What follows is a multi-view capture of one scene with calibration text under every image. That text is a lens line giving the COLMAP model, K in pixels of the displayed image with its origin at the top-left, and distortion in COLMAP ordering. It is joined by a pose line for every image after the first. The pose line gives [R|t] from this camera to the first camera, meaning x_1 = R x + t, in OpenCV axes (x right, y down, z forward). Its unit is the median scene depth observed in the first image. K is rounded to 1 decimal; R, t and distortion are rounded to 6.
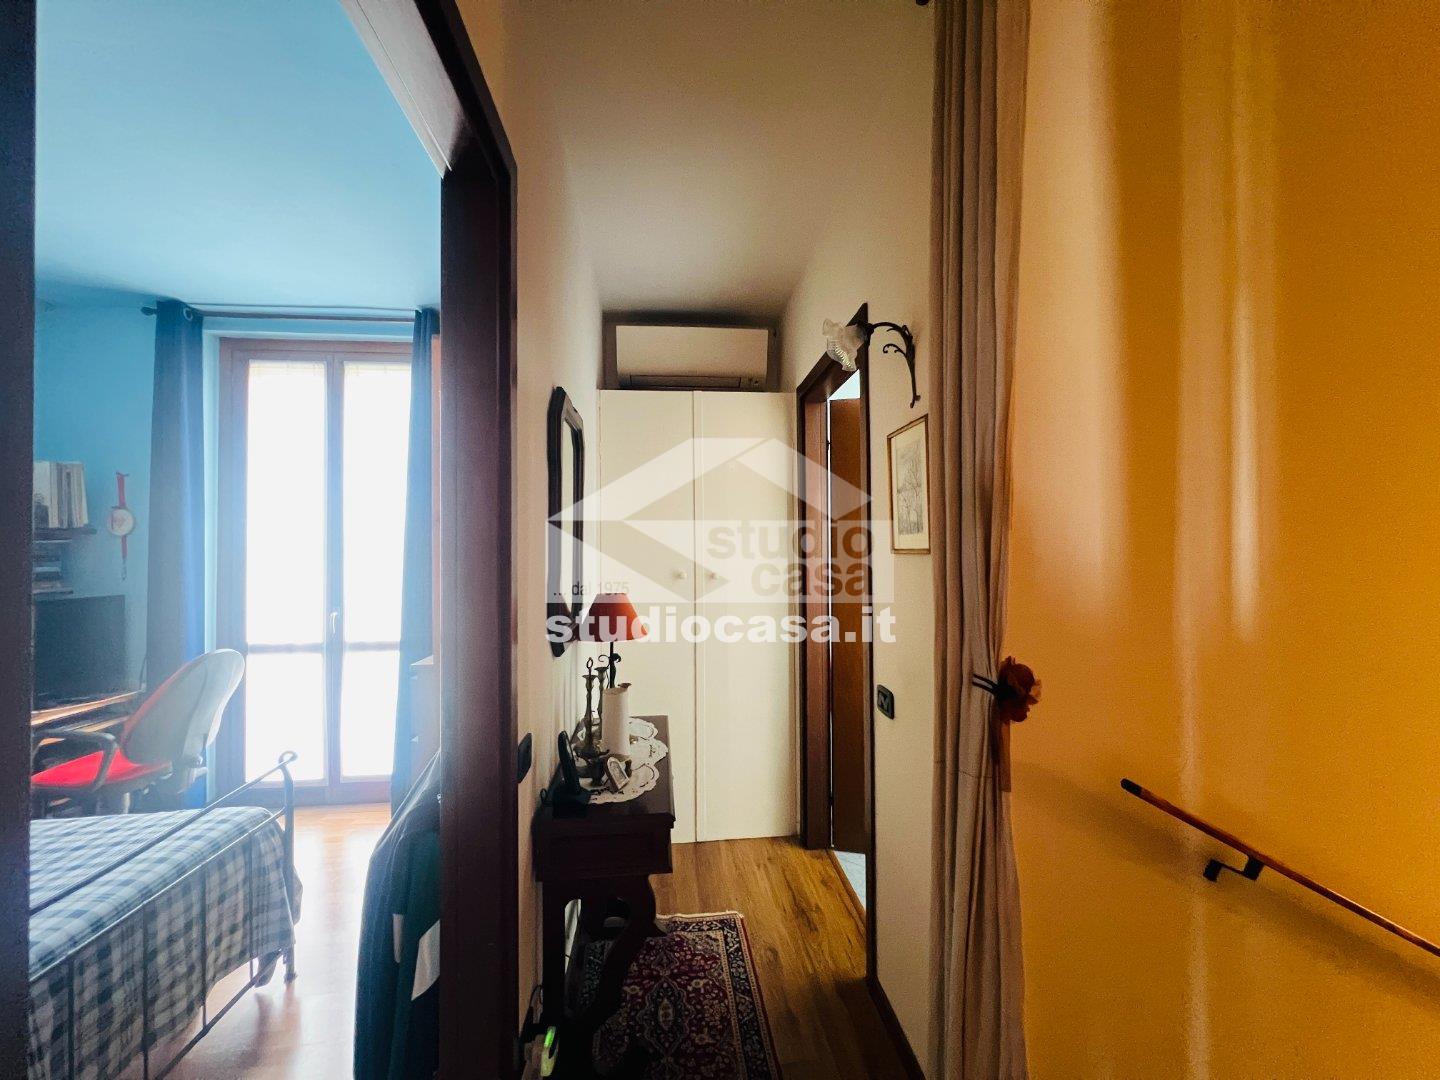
lens RADIAL K [[576.8, 0, 717.5], [0, 576.8, 543.4], [0, 0, 1]] dist [-0.004384, 0.002579]
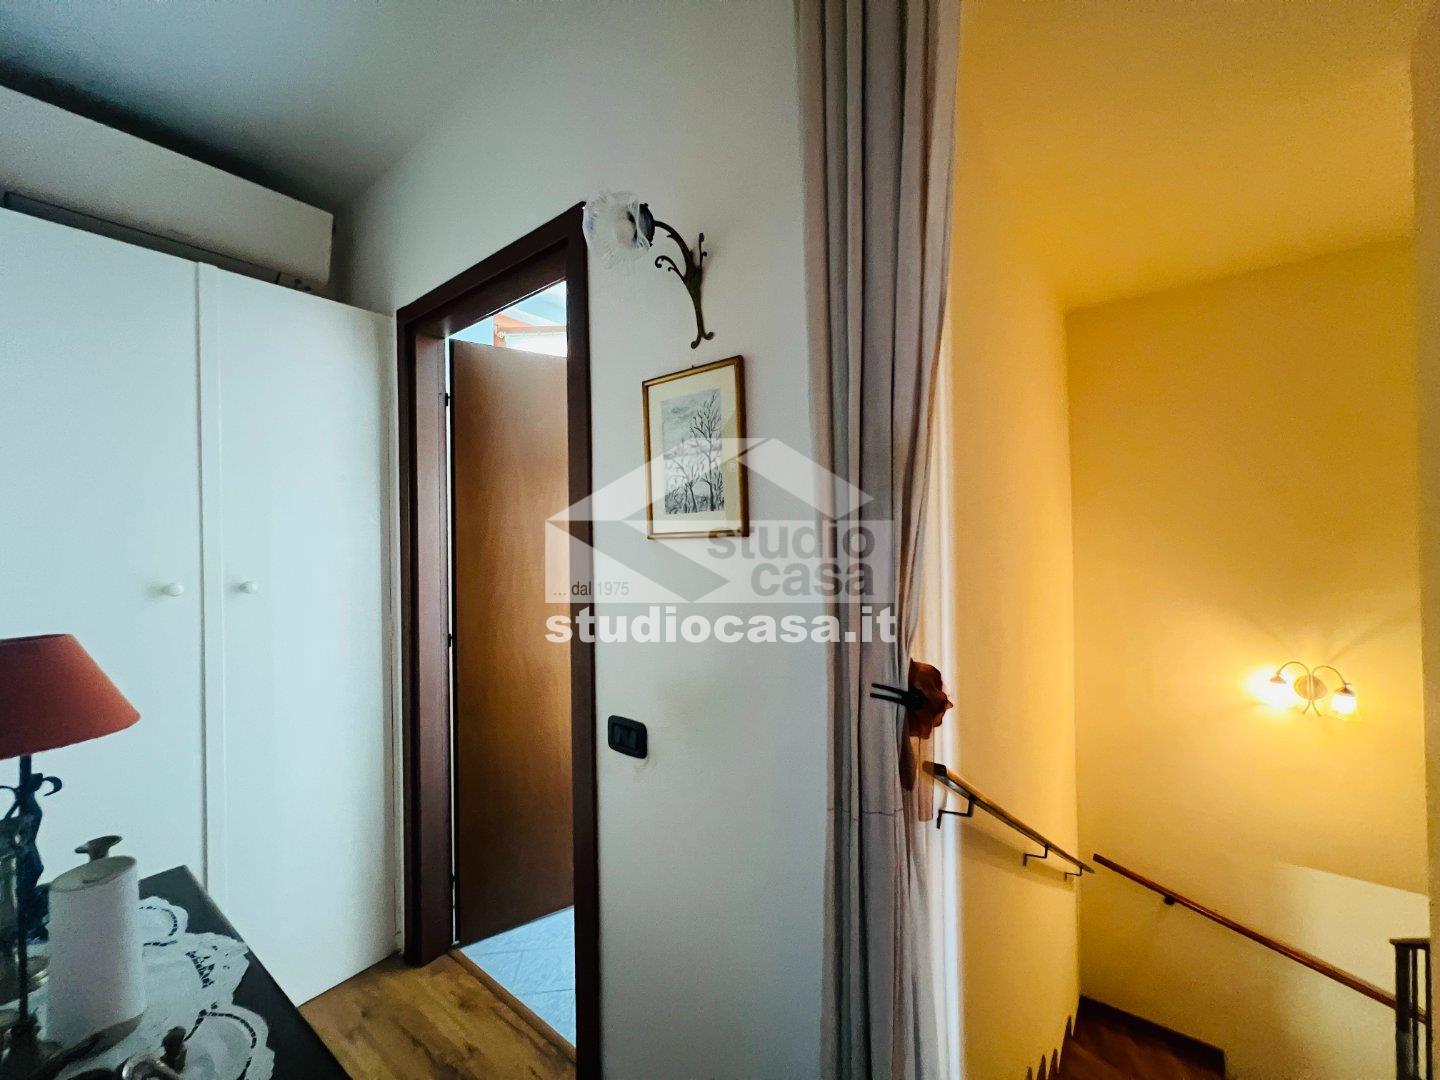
lens RADIAL K [[576.8, 0, 717.5], [0, 576.8, 543.4], [0, 0, 1]] dist [-0.004384, 0.002579]
pose [[0.680892, -0.001913, 0.732381, -0.167099], [0.003351, 0.999994, -0.000504, 0.020603], [-0.732376, 0.002797, 0.680894, 0.373342]]
